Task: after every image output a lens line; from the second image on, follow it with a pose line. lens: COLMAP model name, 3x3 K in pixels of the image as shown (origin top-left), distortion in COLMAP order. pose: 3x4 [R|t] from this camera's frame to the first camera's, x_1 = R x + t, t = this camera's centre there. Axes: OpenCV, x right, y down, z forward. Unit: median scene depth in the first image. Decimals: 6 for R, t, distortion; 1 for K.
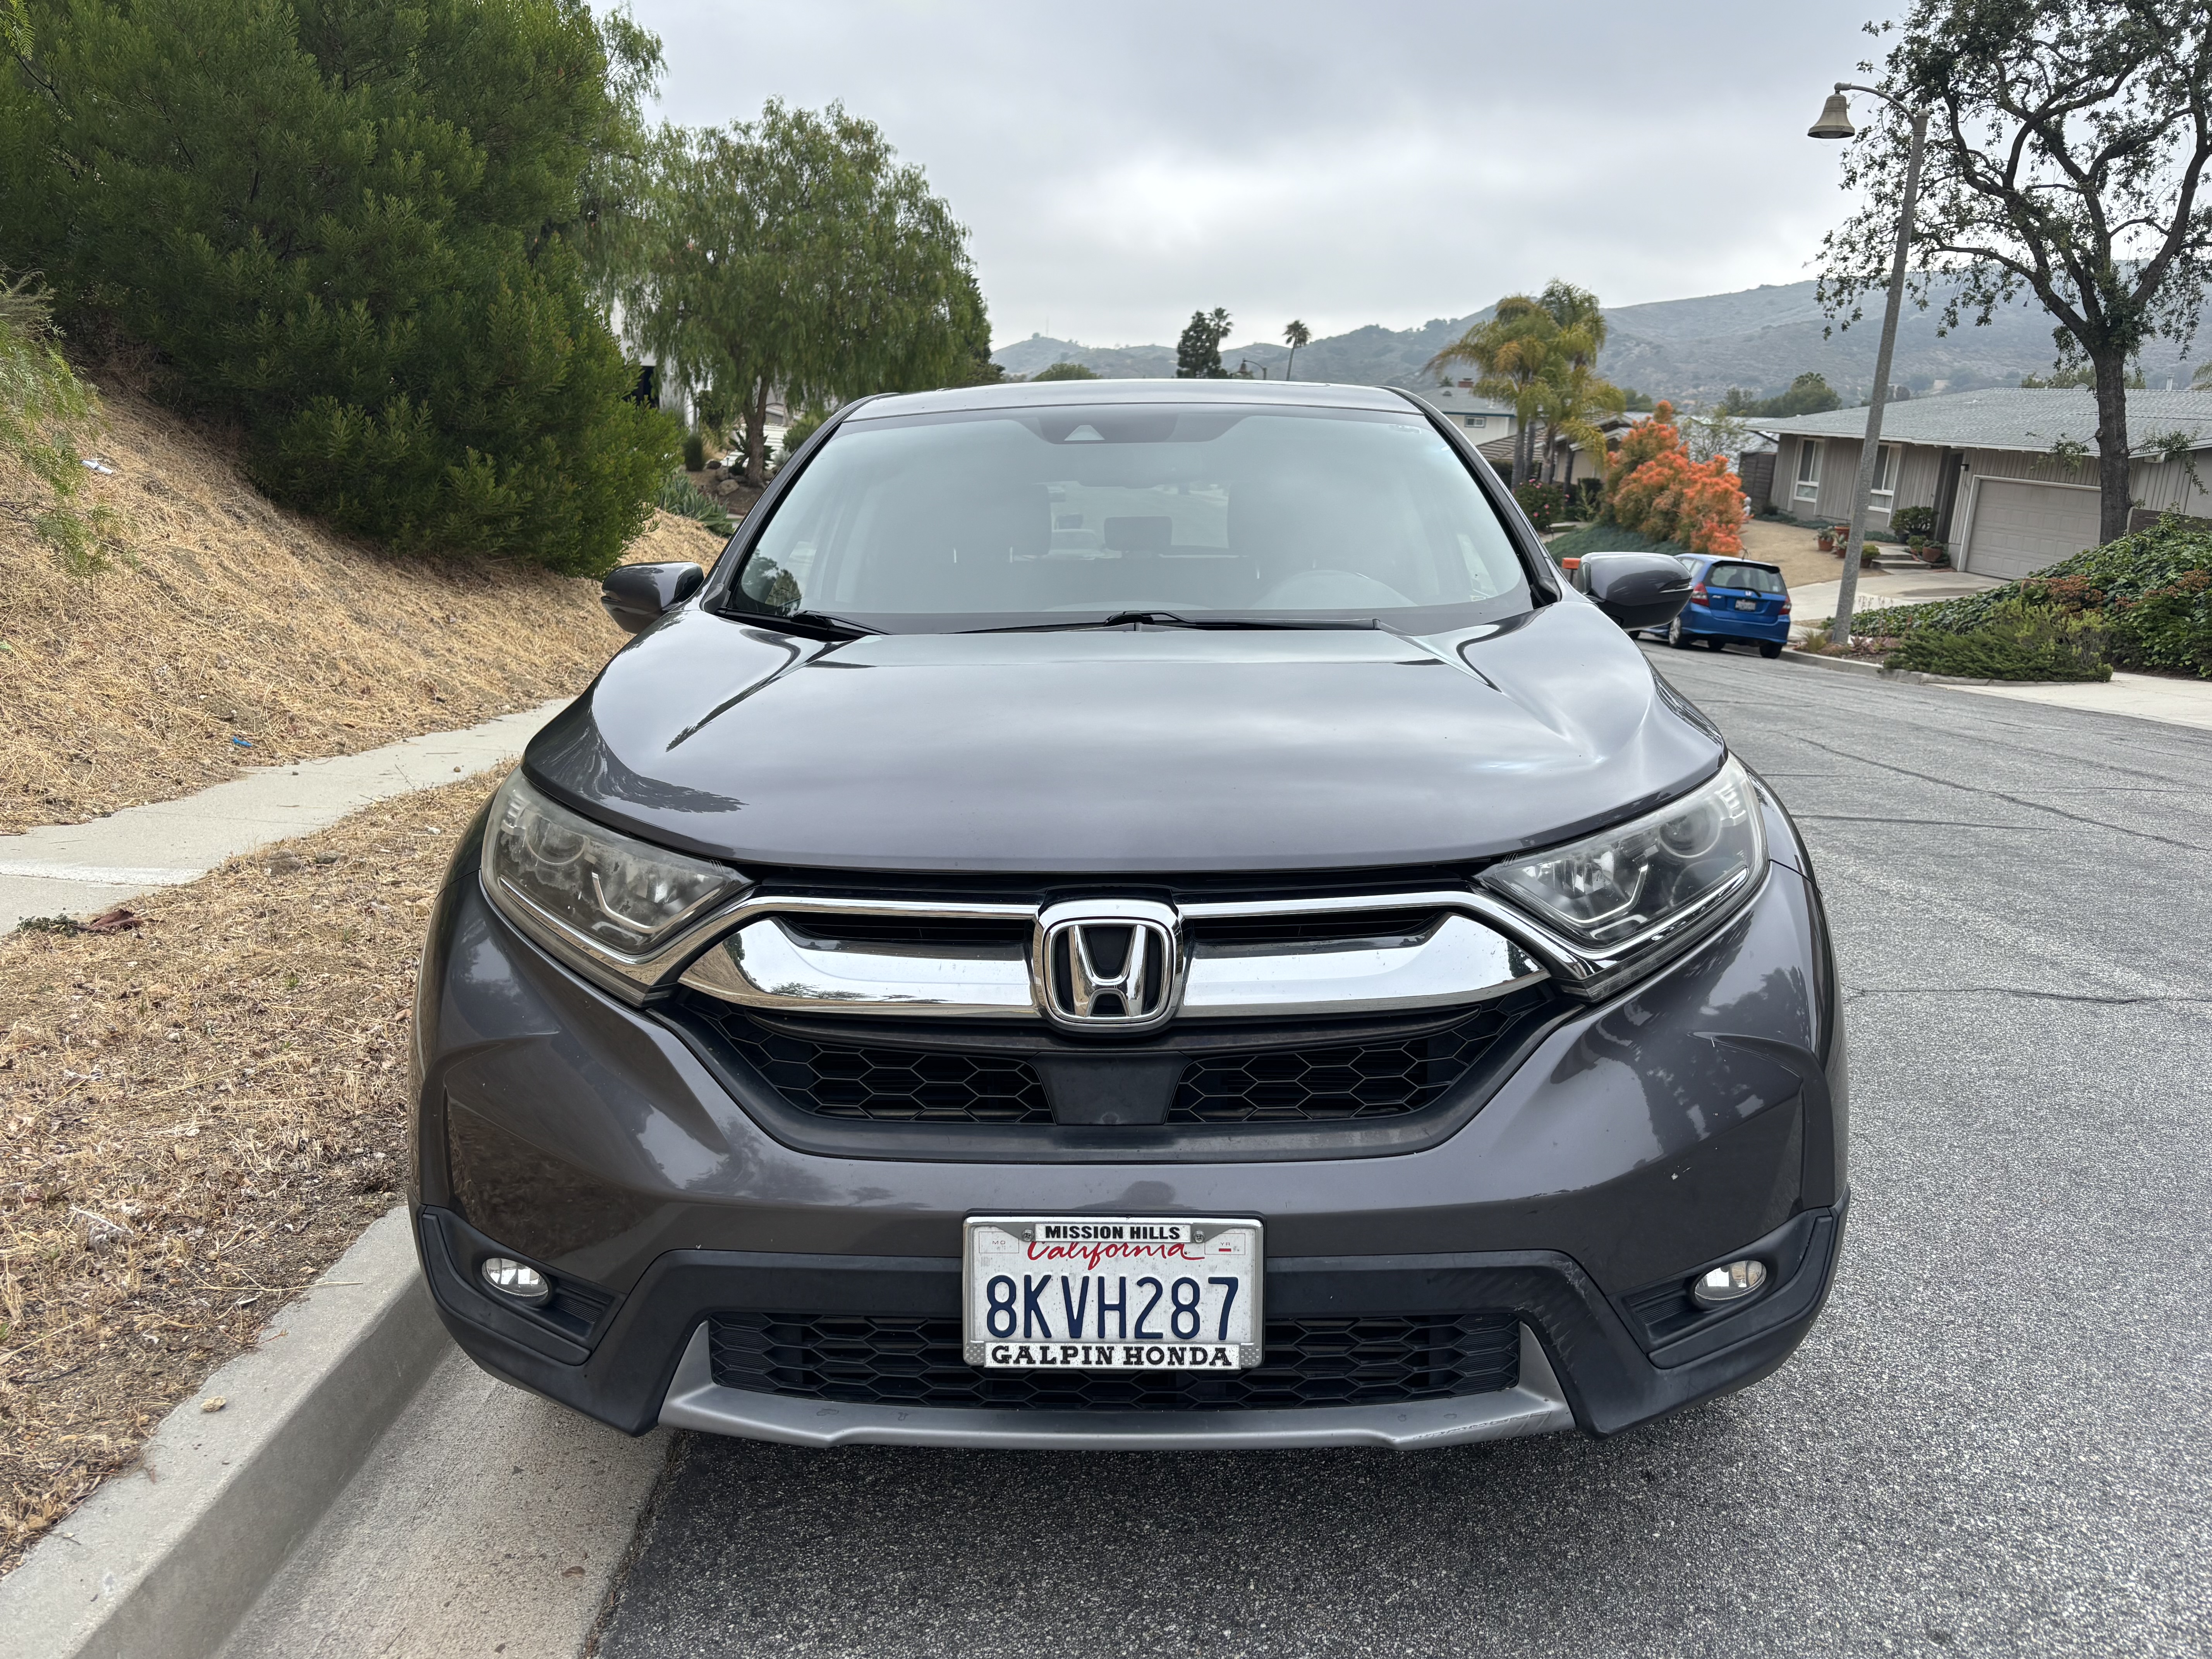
lens RADIAL K [[1744.1, 0, 1090.8], [0, 1744.1, 826.7], [0, 0, 1]] dist [0.017717, -0.021947]
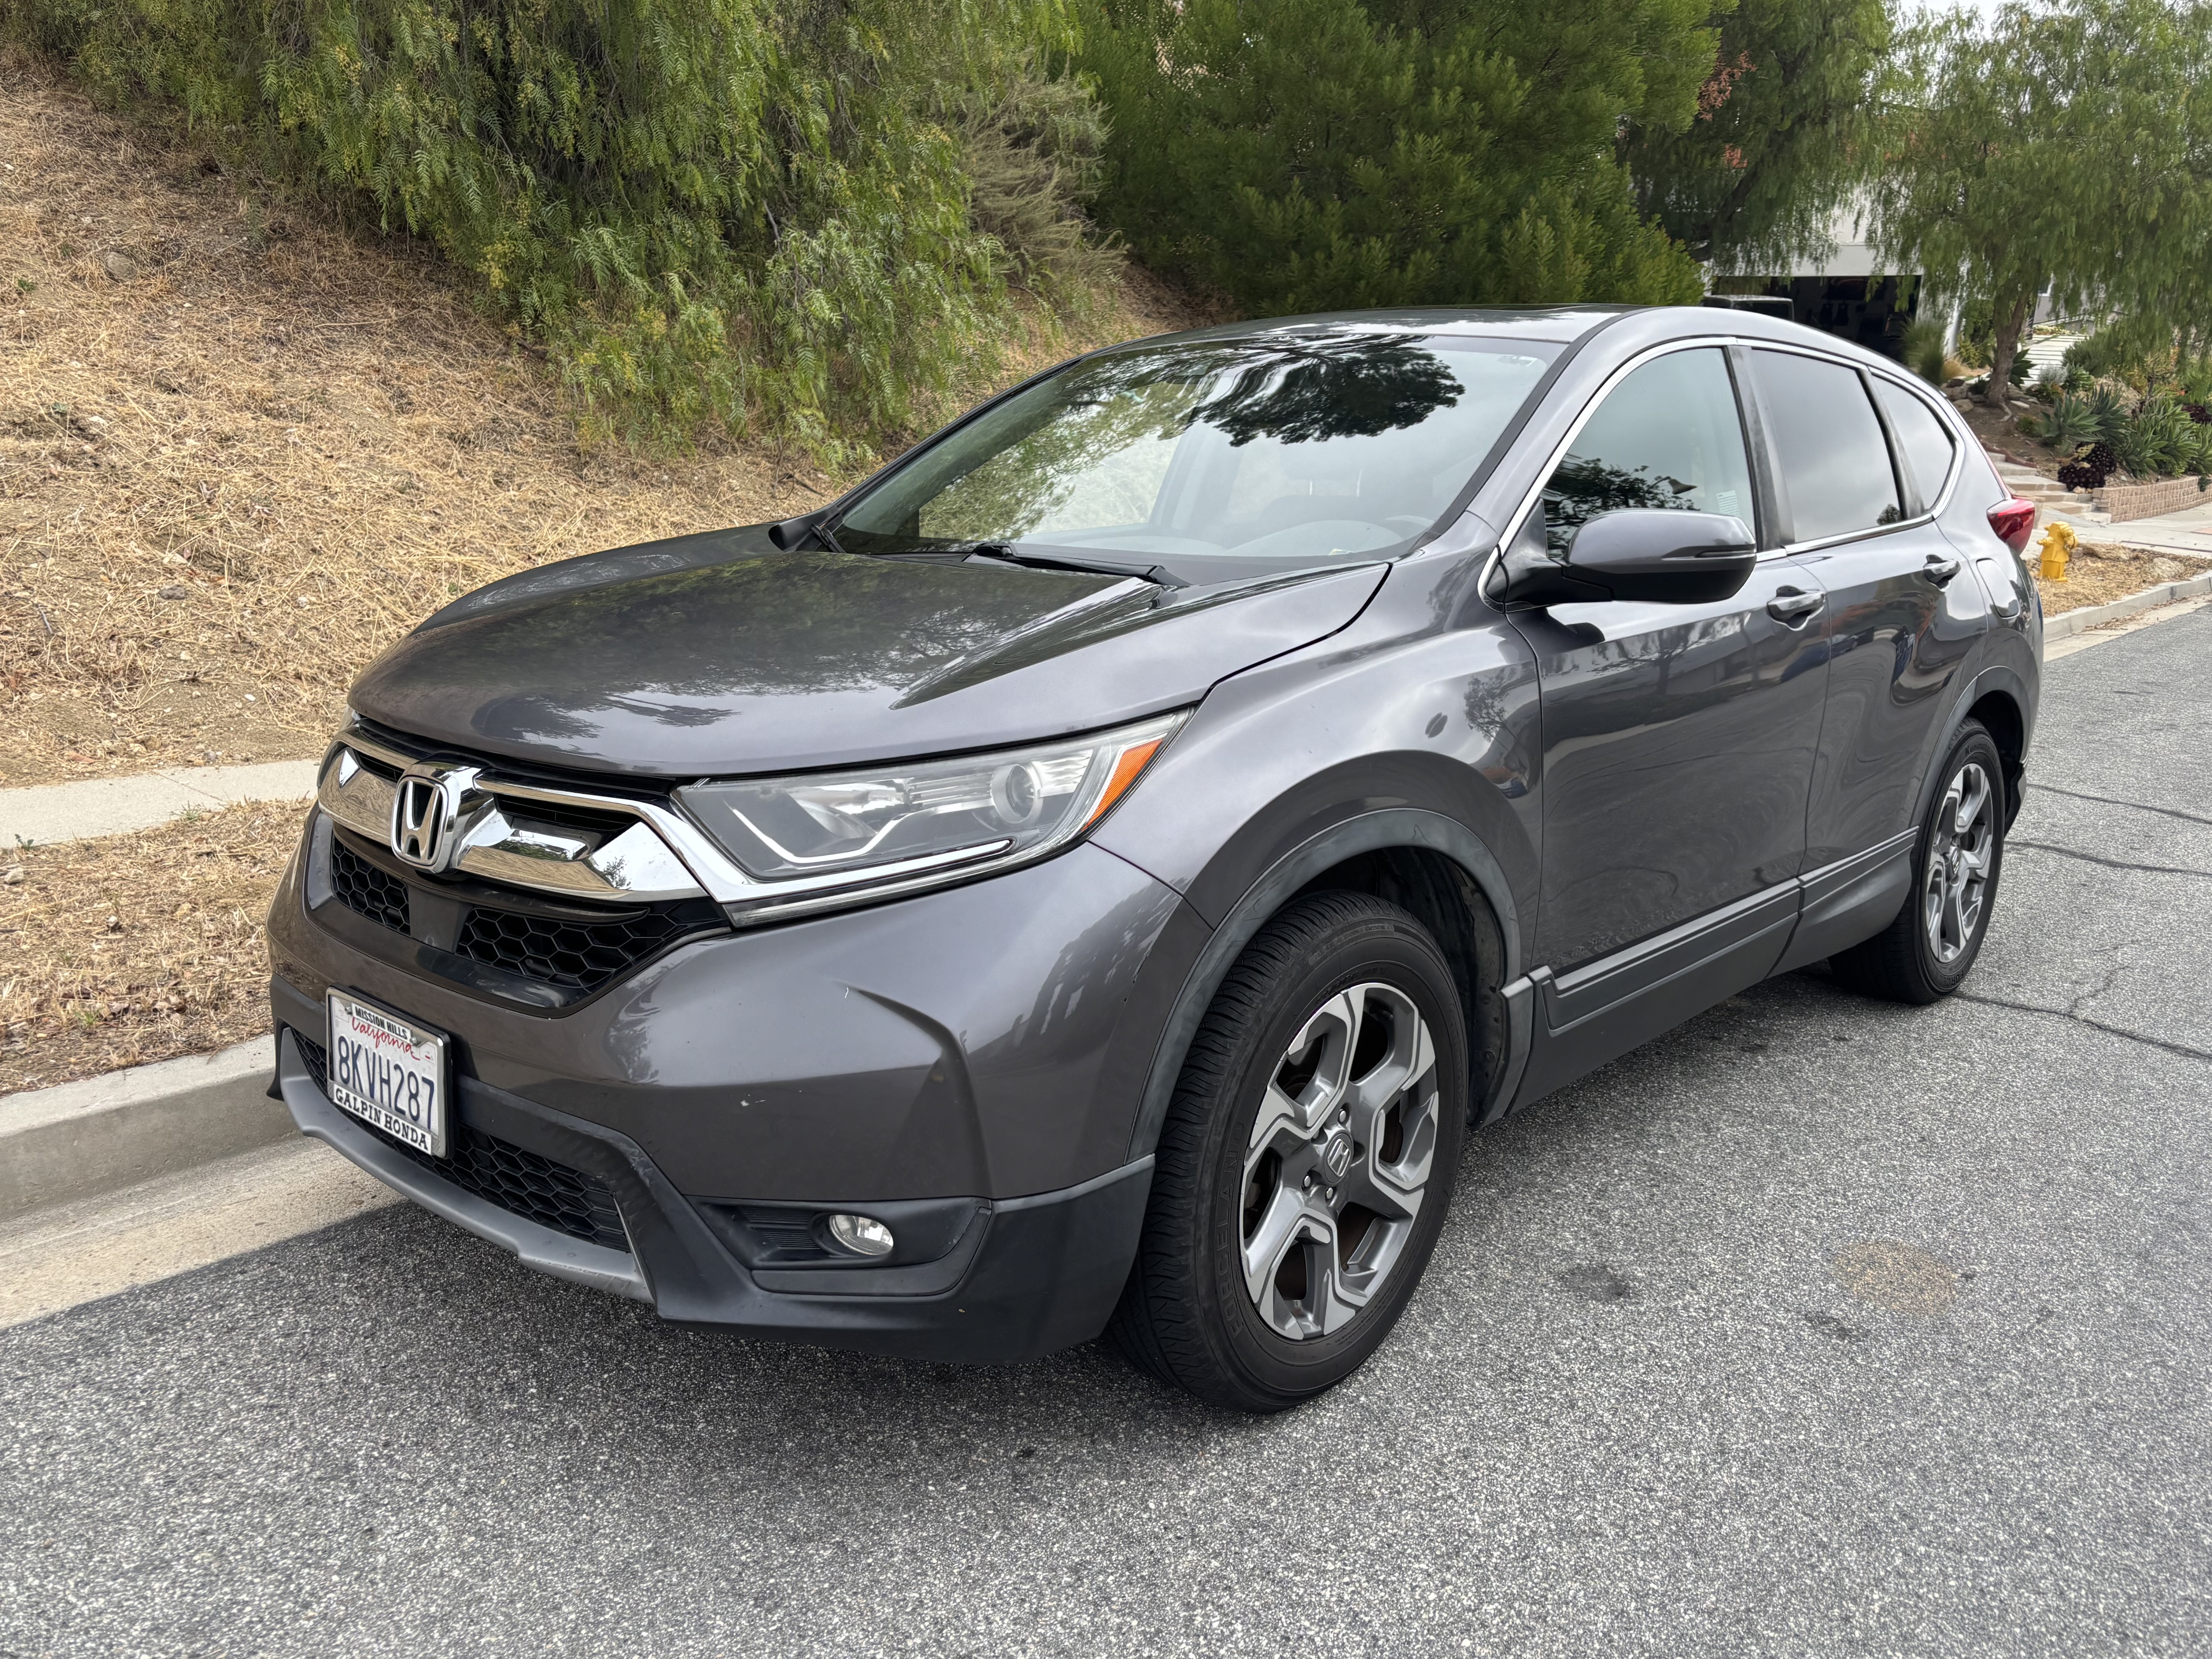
lens RADIAL K [[1744.1, 0, 1100.7], [0, 1744.1, 836.3], [0, 0, 1]] dist [0.017717, -0.021947]
pose [[0.763177, 0.157016, -0.626823, 0.195510], [-0.125877, 0.987571, 0.094121, -0.014249], [0.633810, 0.007072, 0.773456, 0.057303]]
